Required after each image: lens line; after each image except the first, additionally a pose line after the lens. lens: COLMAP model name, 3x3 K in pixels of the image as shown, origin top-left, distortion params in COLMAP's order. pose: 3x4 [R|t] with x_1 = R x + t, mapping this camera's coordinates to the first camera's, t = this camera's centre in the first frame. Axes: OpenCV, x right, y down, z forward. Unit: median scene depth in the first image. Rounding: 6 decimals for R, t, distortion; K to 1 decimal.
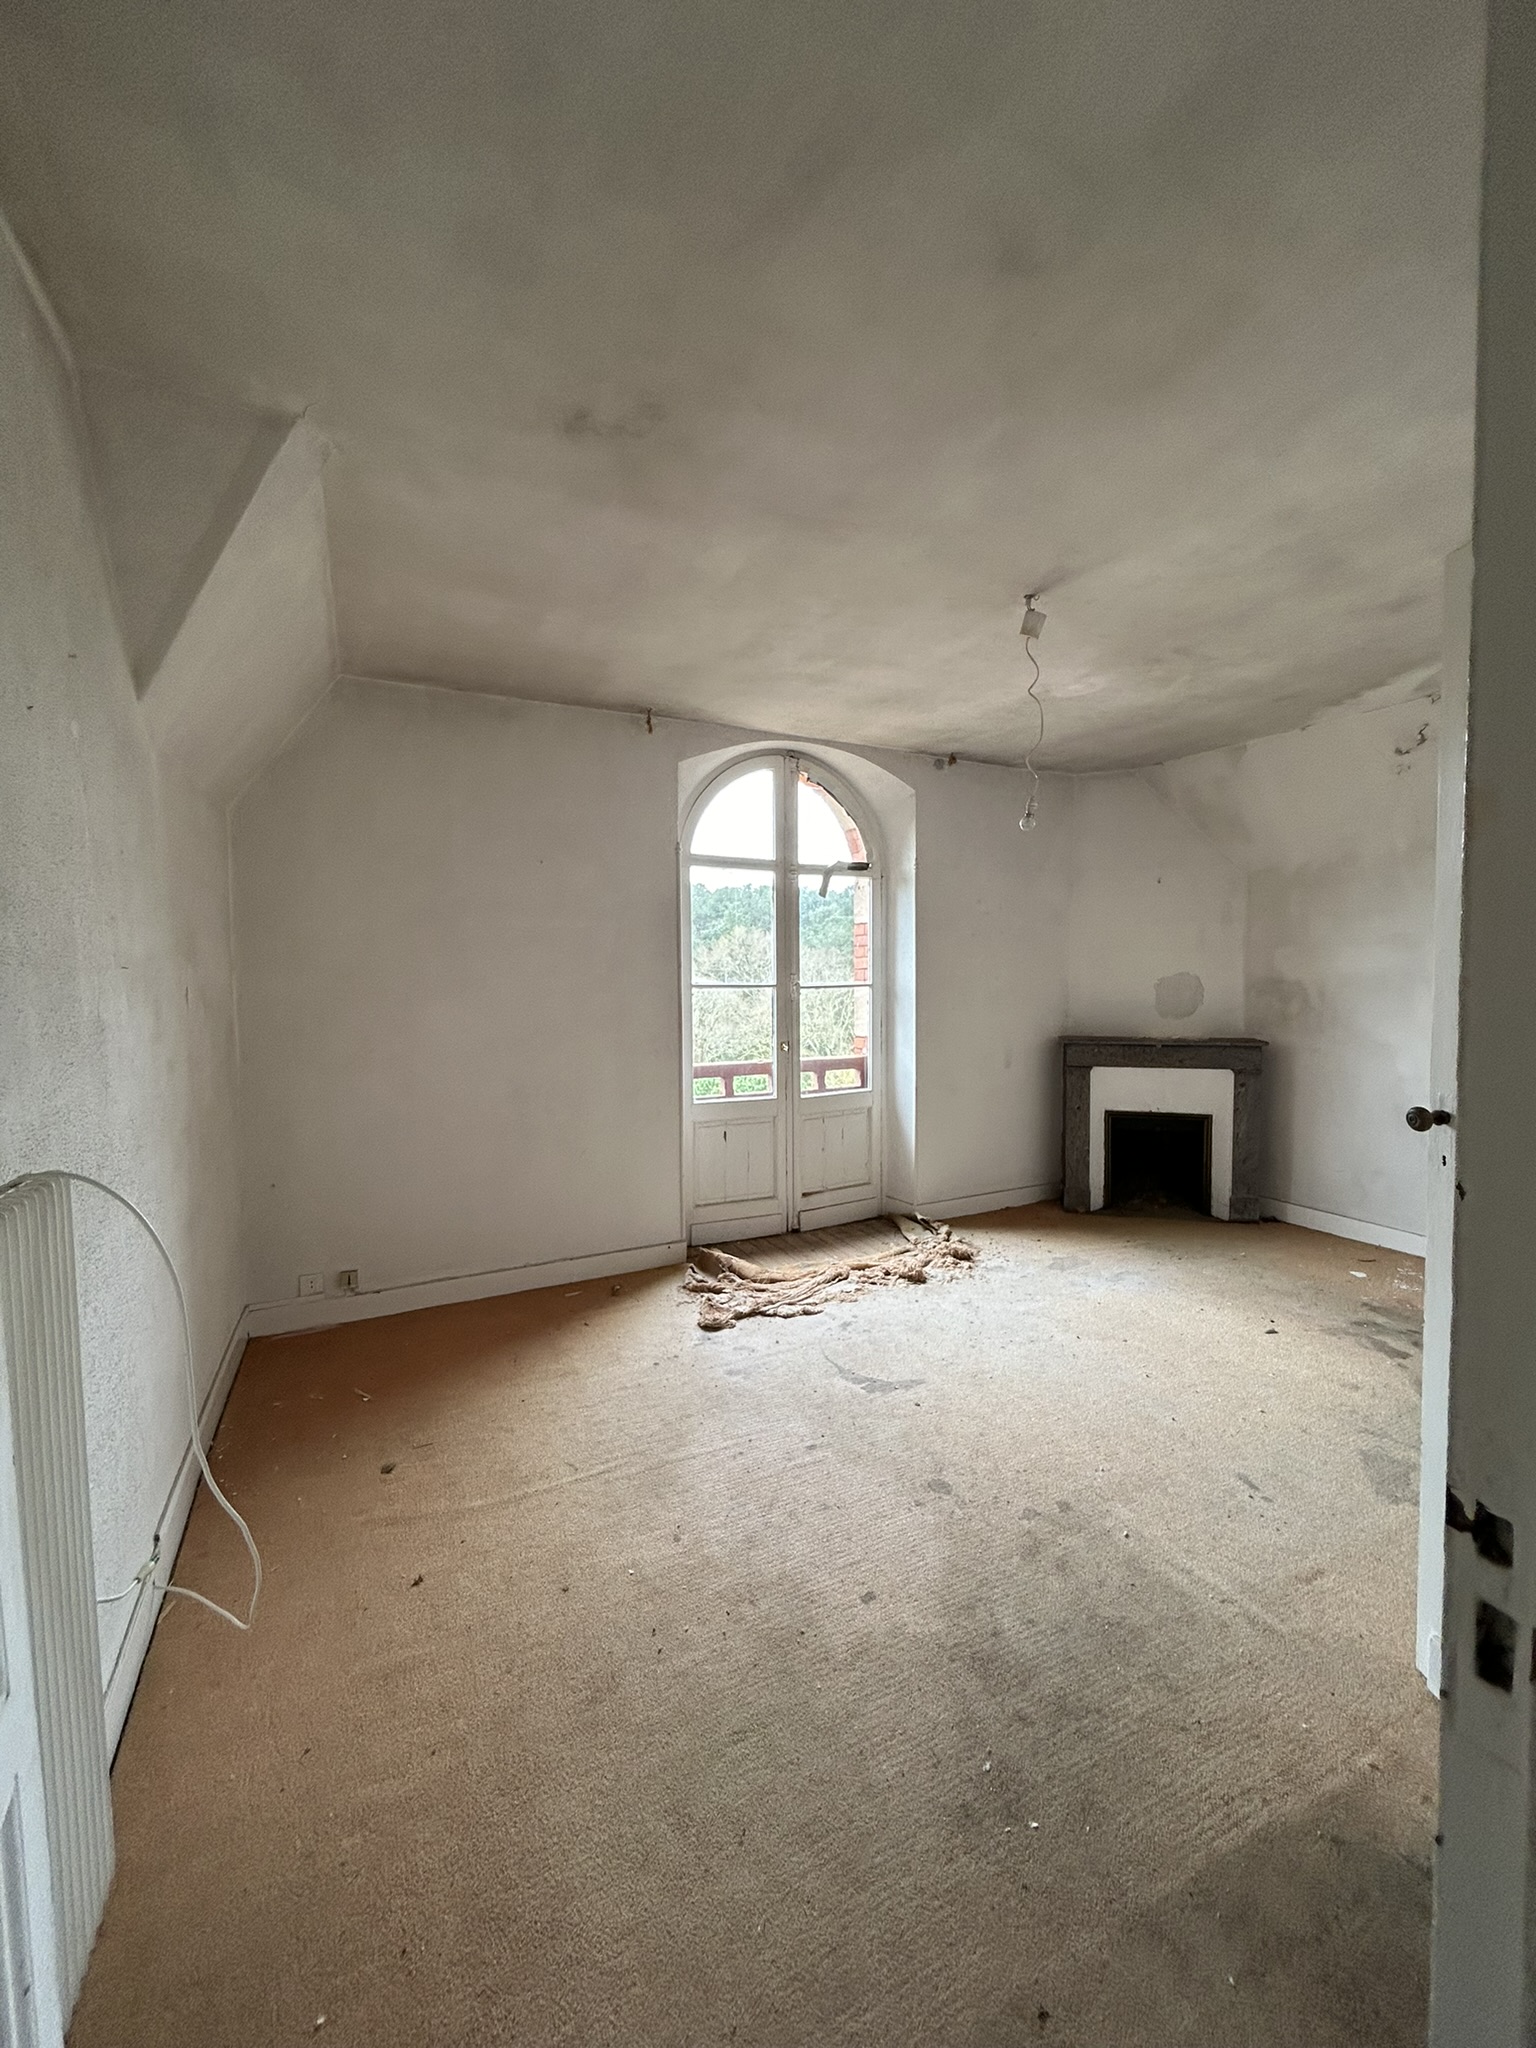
lens RADIAL K [[823.2, 0, 768.0], [0, 823.2, 1024.0], [0, 0, 1]] dist [-0.002501, 0.000187]
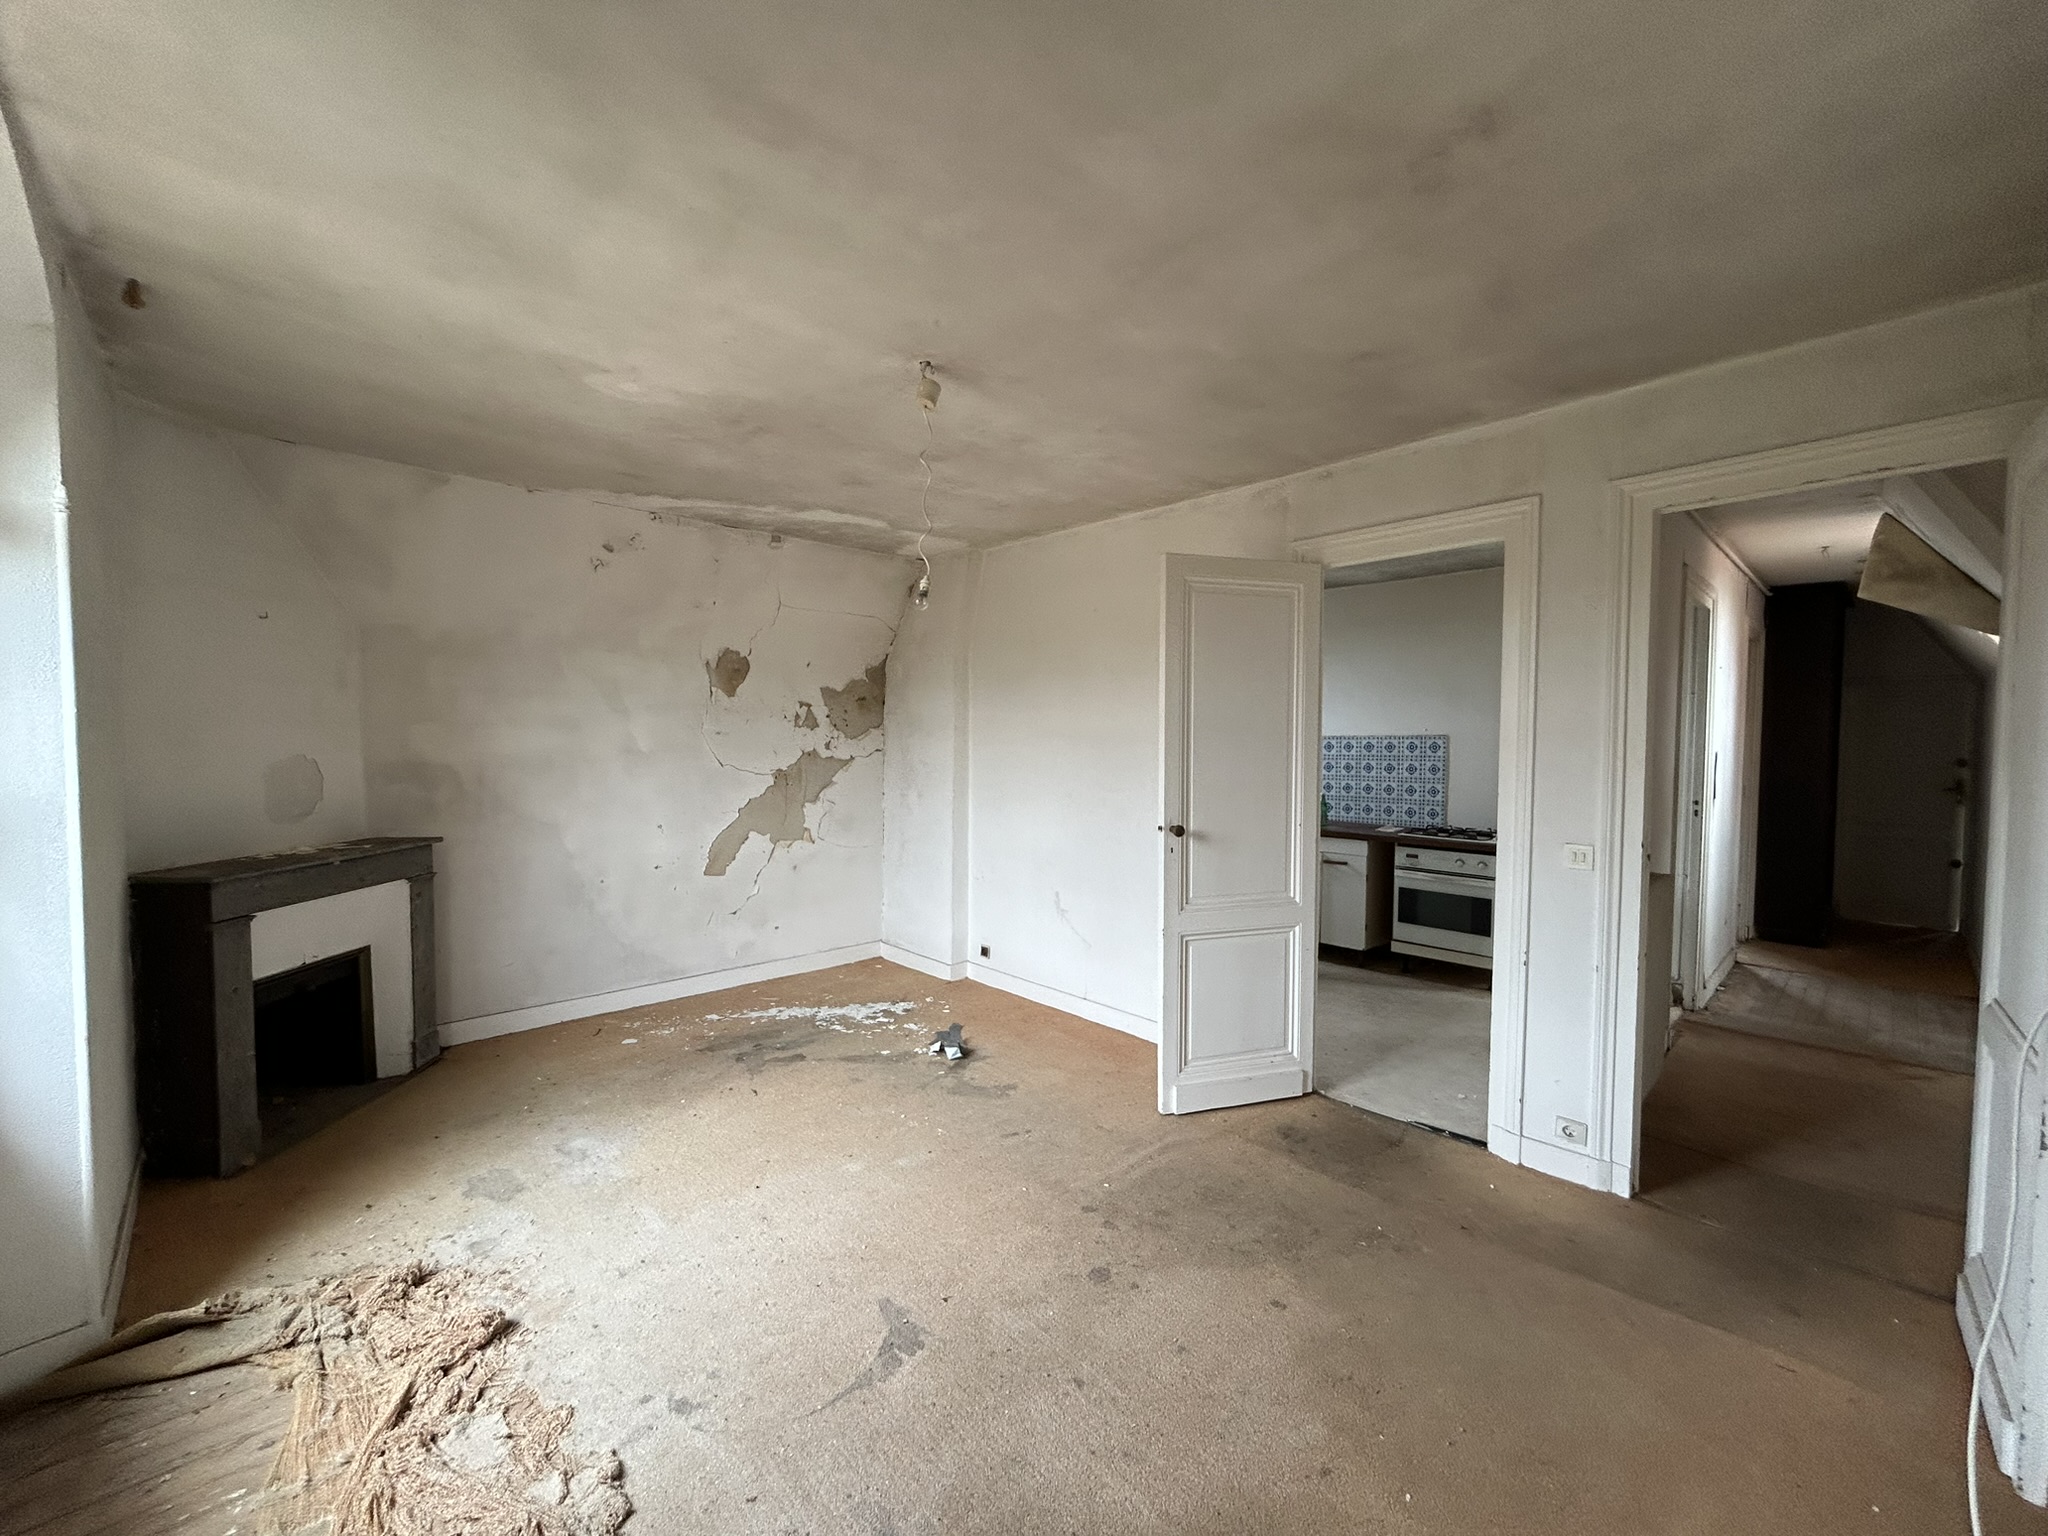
lens RADIAL K [[823.2, 0, 1024.0], [0, 823.2, 768.0], [0, 0, 1]] dist [-0.002501, 0.000187]
pose [[-0.281249, -0.026980, 0.959256, -0.444141], [0.058485, 0.997265, 0.045197, -0.064636], [-0.957851, 0.068813, -0.278901, 0.831540]]
